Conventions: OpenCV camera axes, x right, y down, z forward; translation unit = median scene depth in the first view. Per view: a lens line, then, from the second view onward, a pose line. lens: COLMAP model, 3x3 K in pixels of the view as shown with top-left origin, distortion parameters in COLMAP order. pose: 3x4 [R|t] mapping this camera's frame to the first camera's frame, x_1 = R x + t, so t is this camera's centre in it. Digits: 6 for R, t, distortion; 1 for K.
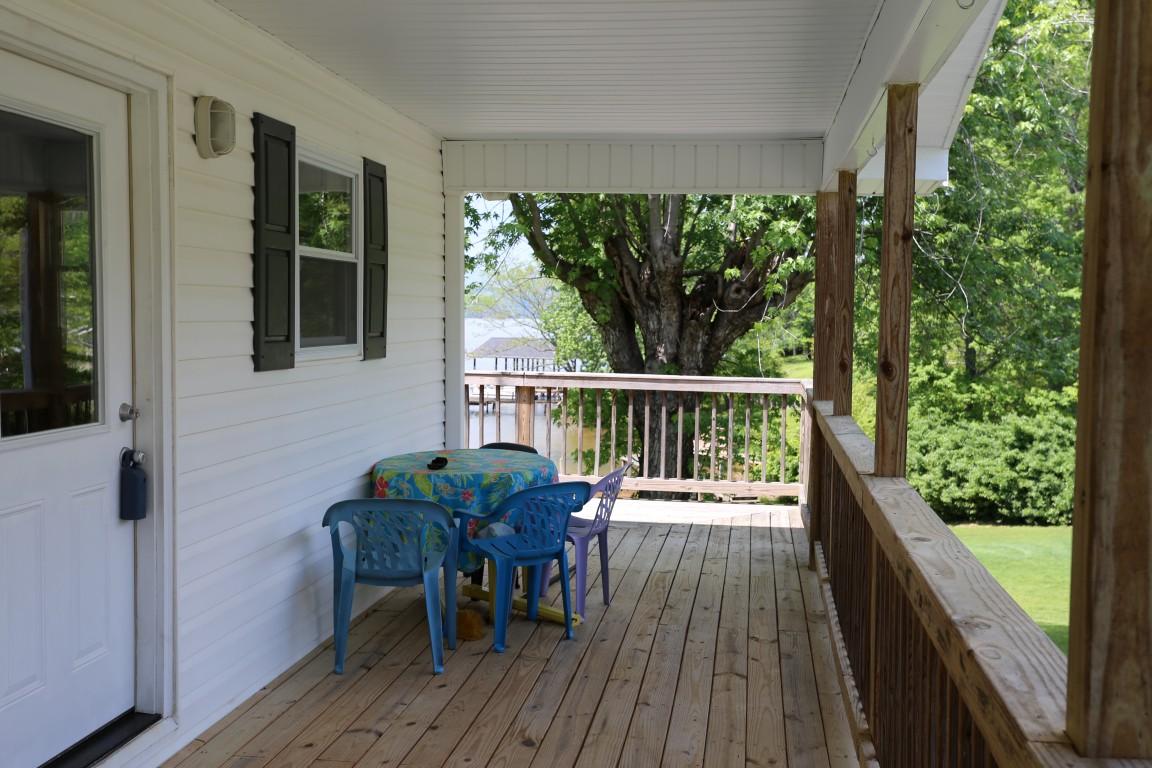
lens RADIAL K [[1253.0, 0, 576.0], [0, 1253.0, 384.0], [0, 0, 1]] dist [0.023489, 0.025119]
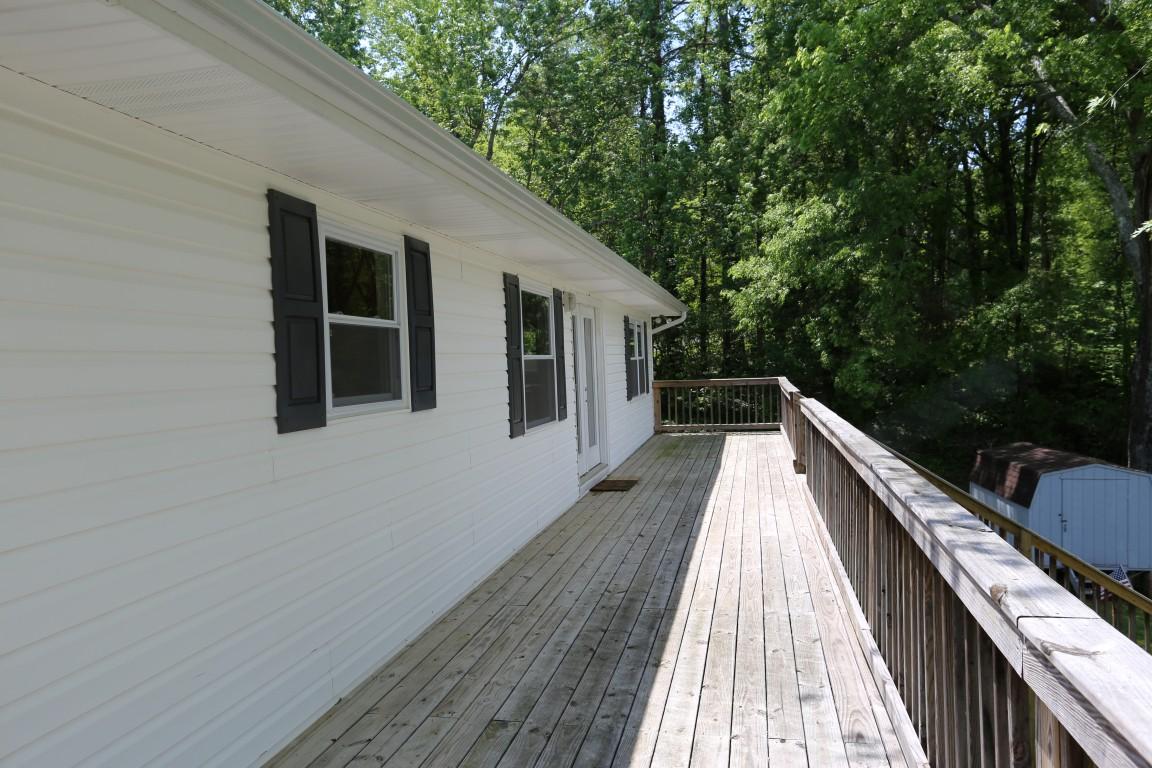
lens RADIAL K [[851.6, 0, 576.0], [0, 851.6, 384.0], [0, 0, 1]] dist [0.000792, 0.000163]
pose [[0.996924, -0.044803, -0.064303, 0.038656], [0.042636, 0.998488, -0.034690, -0.013950], [0.065761, 0.031842, 0.997327, 0.277732]]
